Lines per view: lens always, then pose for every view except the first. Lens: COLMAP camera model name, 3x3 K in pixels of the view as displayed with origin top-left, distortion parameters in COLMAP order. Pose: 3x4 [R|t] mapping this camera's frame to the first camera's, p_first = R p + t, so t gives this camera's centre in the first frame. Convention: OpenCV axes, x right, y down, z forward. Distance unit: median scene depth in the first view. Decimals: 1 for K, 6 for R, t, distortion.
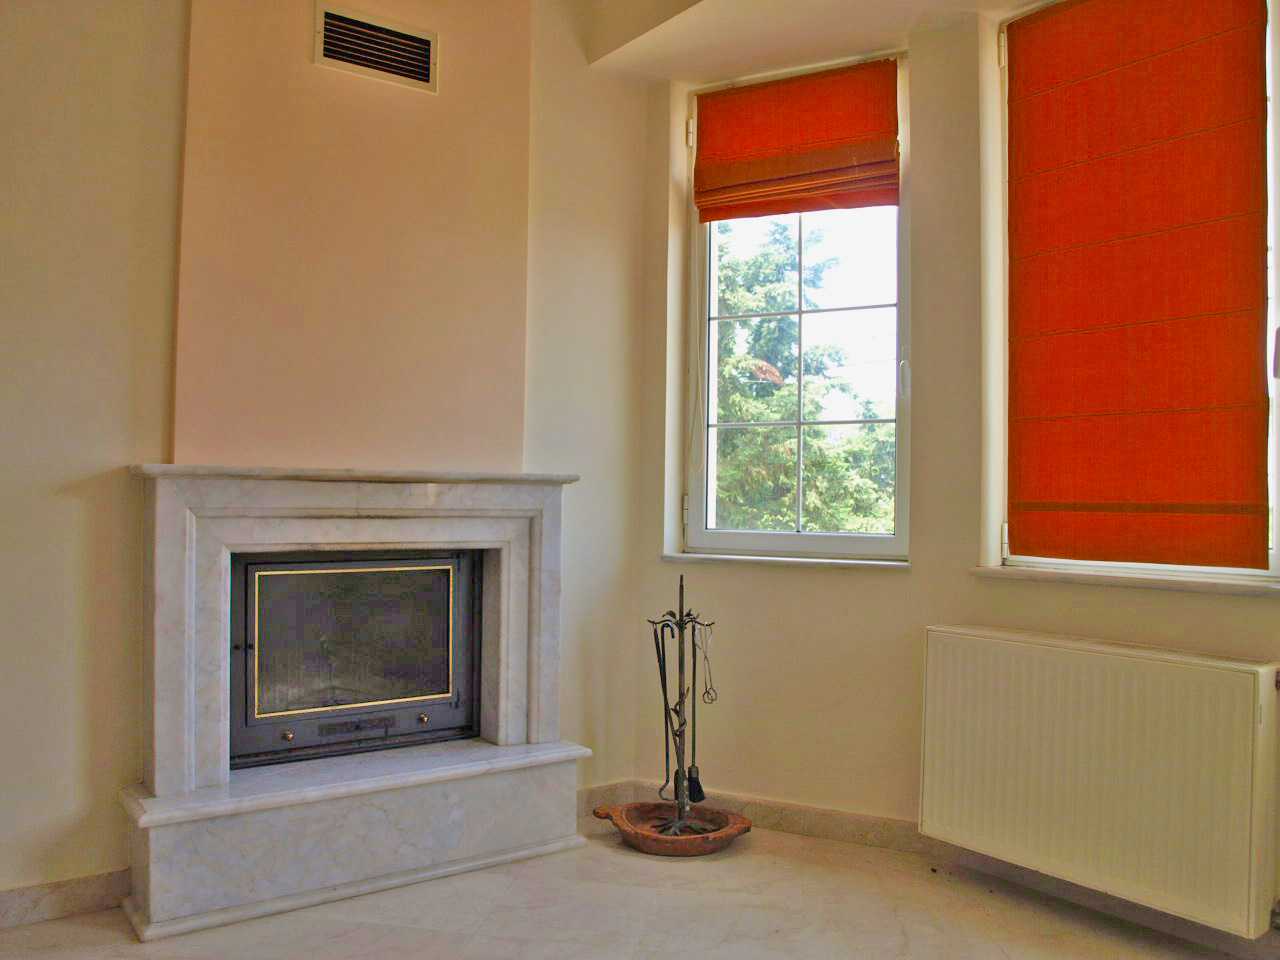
lens RADIAL K [[1015.0, 0, 611.5], [0, 1015.0, 477.9], [0, 0, 1]] dist [-0.072592, 0.003769]
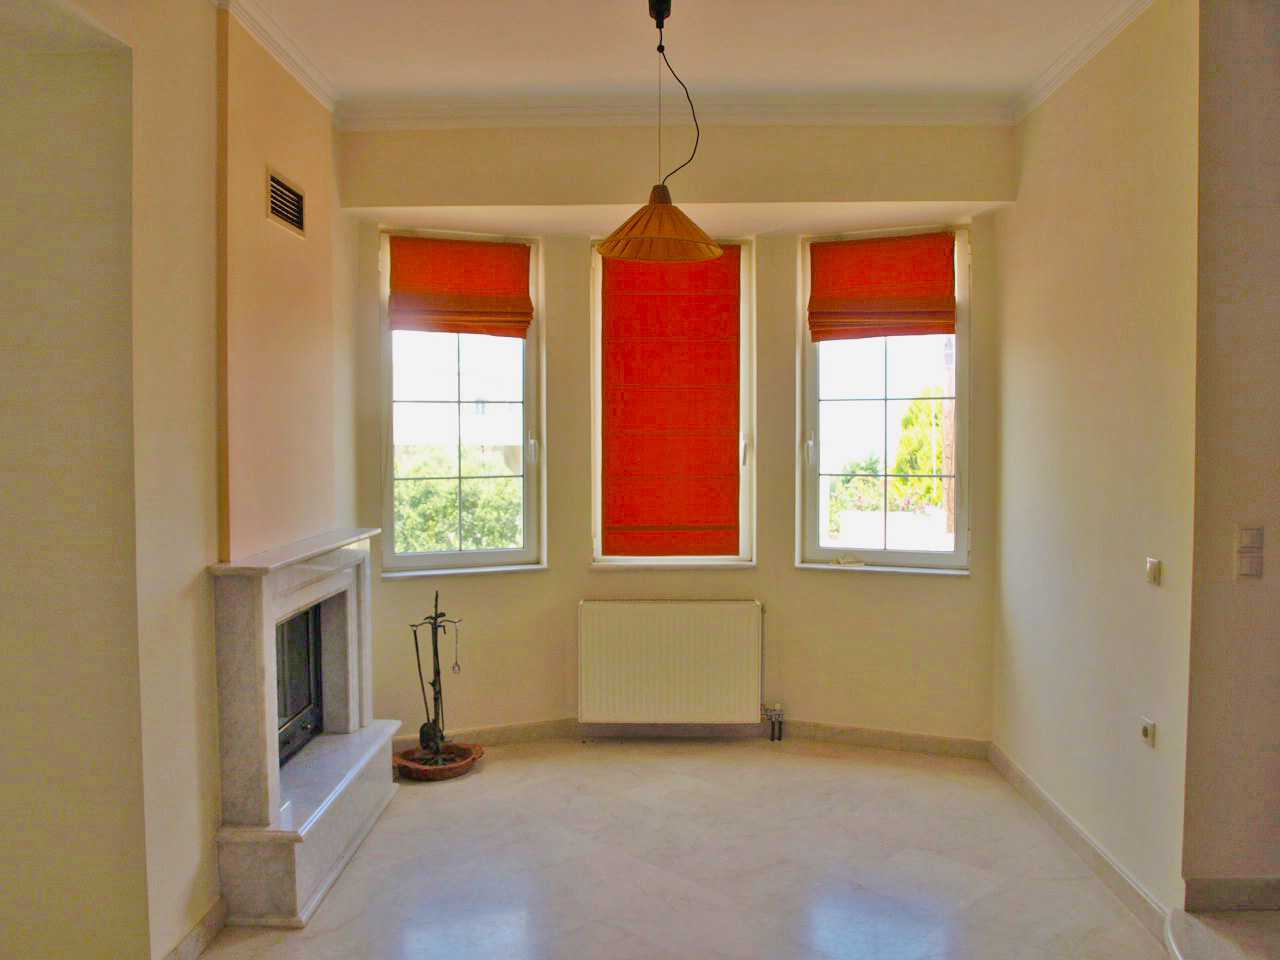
lens RADIAL K [[1015.0, 0, 611.5], [0, 1015.0, 477.9], [0, 0, 1]] dist [-0.072592, 0.003769]
pose [[0.619889, -0.047520, 0.783249, -0.936740], [-0.005761, 0.997862, 0.065100, -0.168013], [-0.784668, -0.044867, 0.618290, -0.096540]]
